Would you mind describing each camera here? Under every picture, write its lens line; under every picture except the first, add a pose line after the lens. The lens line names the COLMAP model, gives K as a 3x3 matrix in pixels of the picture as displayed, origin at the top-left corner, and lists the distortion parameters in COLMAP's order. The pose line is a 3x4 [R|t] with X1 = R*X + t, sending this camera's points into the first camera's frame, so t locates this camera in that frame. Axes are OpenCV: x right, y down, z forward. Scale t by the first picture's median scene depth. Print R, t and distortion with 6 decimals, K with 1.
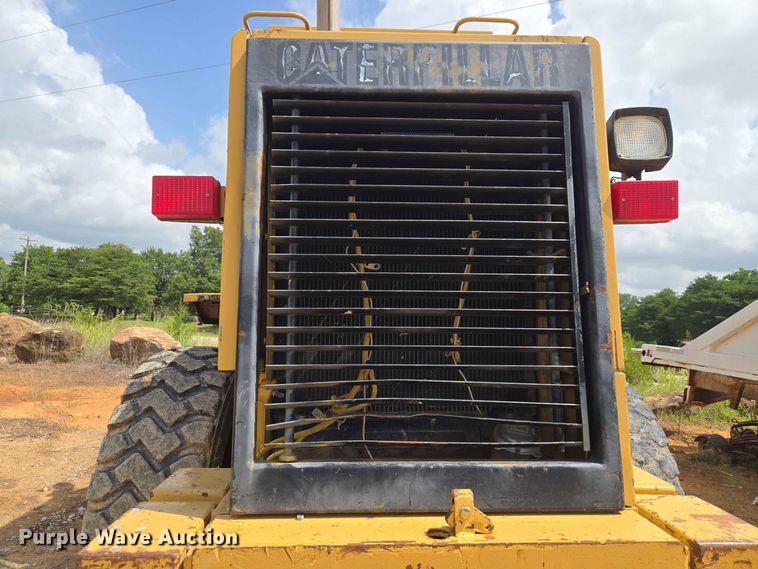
lens RADIAL K [[512.3, 0, 376.2], [0, 512.3, 287.2], [0, 0, 1]] dist [0.079042, -0.068547]
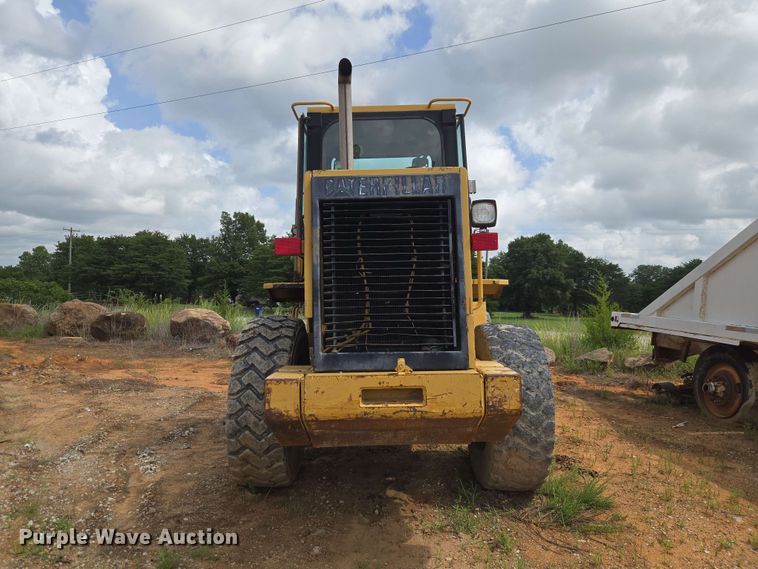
lens RADIAL K [[512.3, 0, 376.2], [0, 512.3, 287.2], [0, 0, 1]] dist [0.079042, -0.068547]
pose [[0.998290, -0.025438, -0.052639, 0.083434], [0.027605, 0.998784, 0.040846, -0.038704], [0.051536, -0.042230, 0.997778, -0.722230]]
